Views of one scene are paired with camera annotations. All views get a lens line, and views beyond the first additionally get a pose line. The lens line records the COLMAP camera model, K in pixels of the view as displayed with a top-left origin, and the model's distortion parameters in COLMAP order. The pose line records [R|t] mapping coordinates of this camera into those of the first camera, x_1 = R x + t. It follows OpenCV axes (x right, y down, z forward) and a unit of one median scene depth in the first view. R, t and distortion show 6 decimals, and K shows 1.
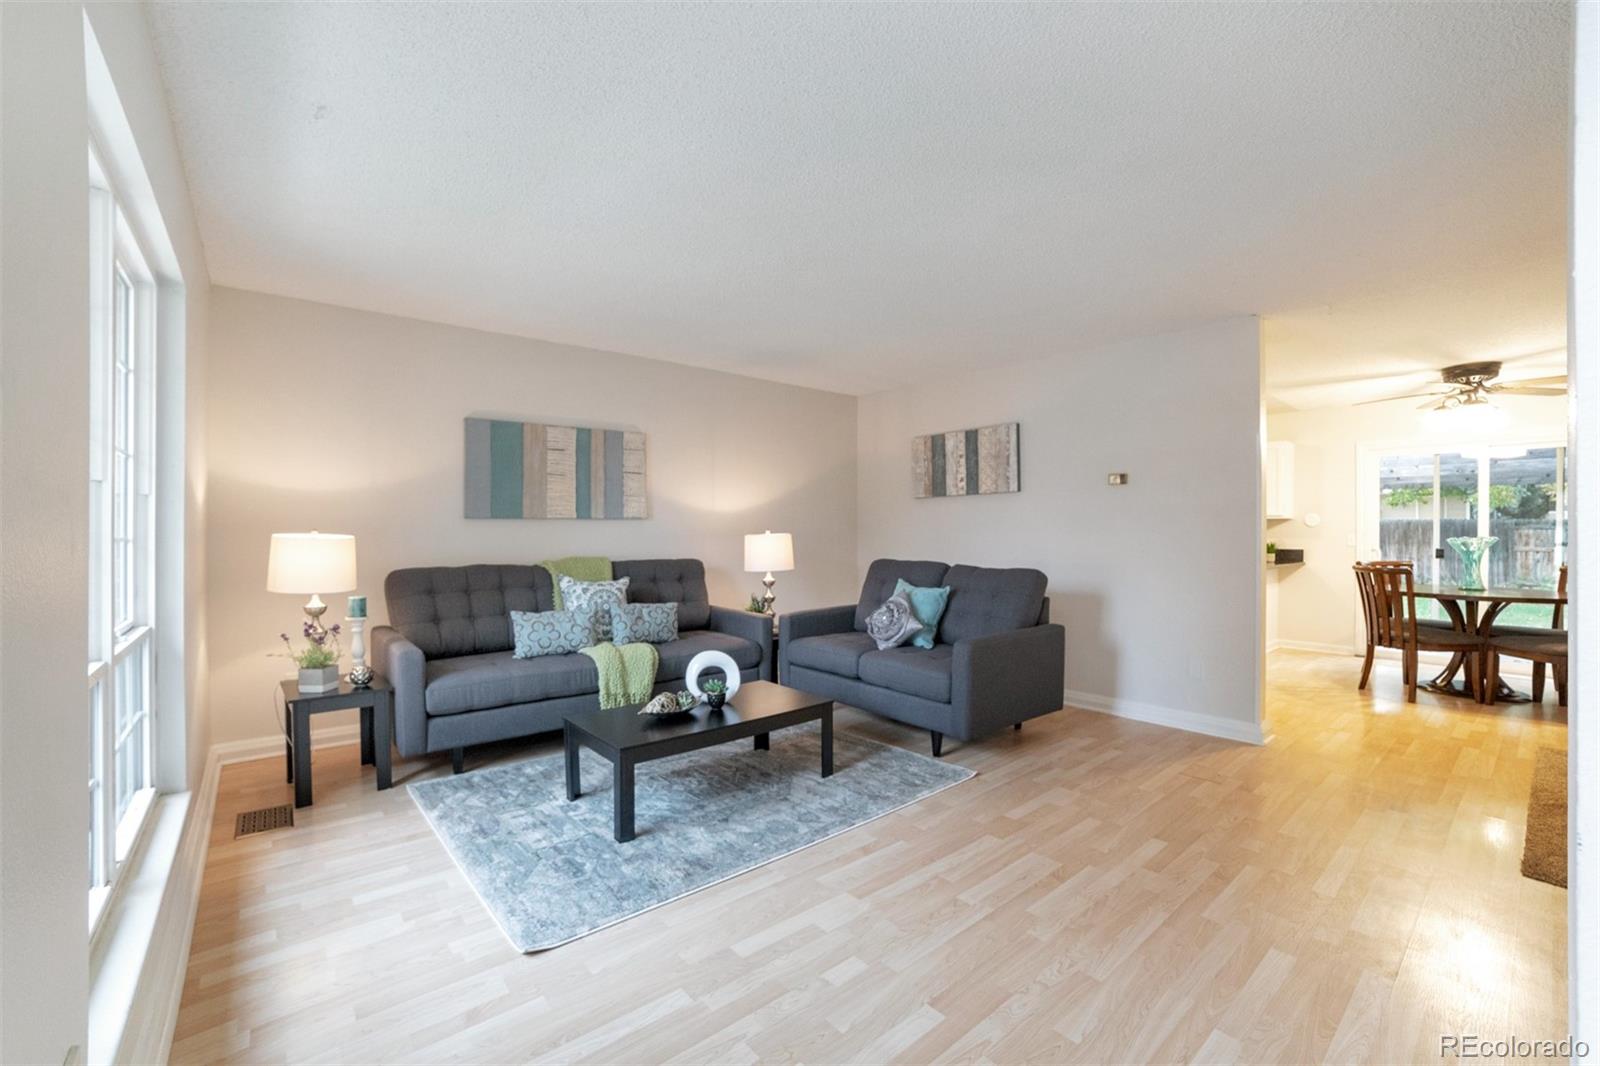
lens RADIAL K [[672.4, 0, 799.3], [0, 672.4, 544.1], [0, 0, 1]] dist [-0.086786, 0.035661]
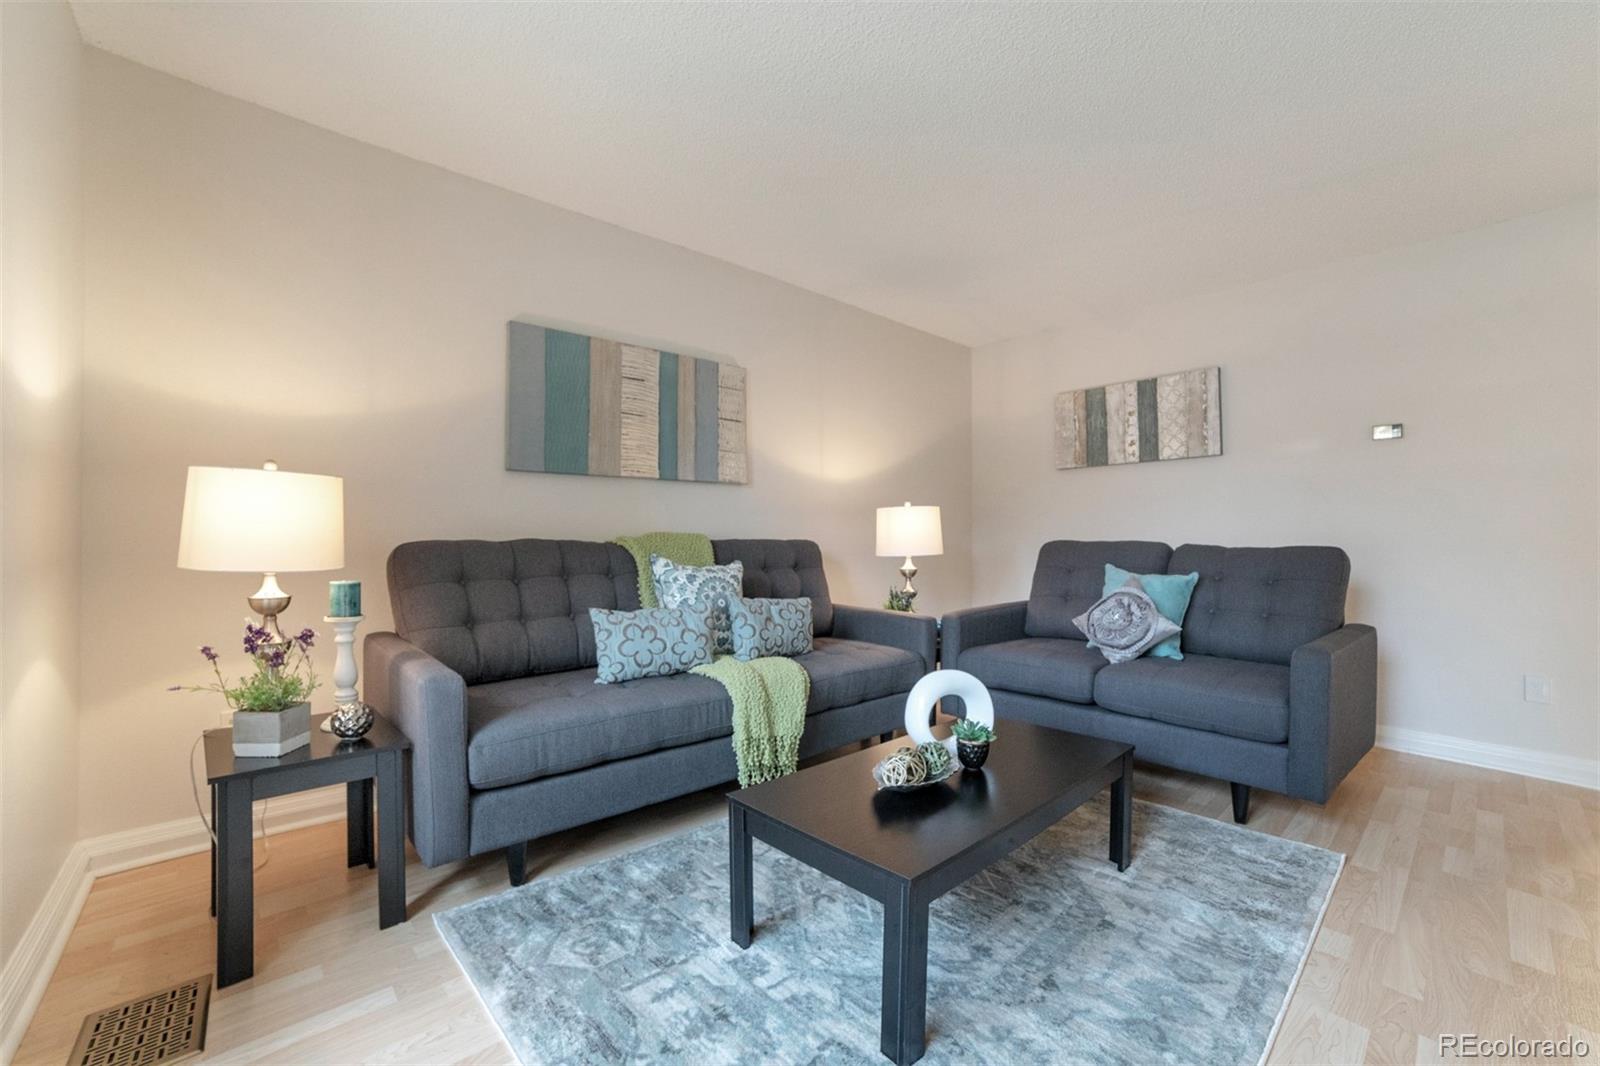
lens RADIAL K [[667.3, 0, 795.1], [0, 667.3, 538.9], [0, 0, 1]] dist [-0.085874, 0.035171]
pose [[0.999647, 0.001759, 0.026500, -0.257099], [-0.001262, 0.999823, -0.018747, 0.046650], [-0.026528, 0.018707, 0.999473, 0.362076]]
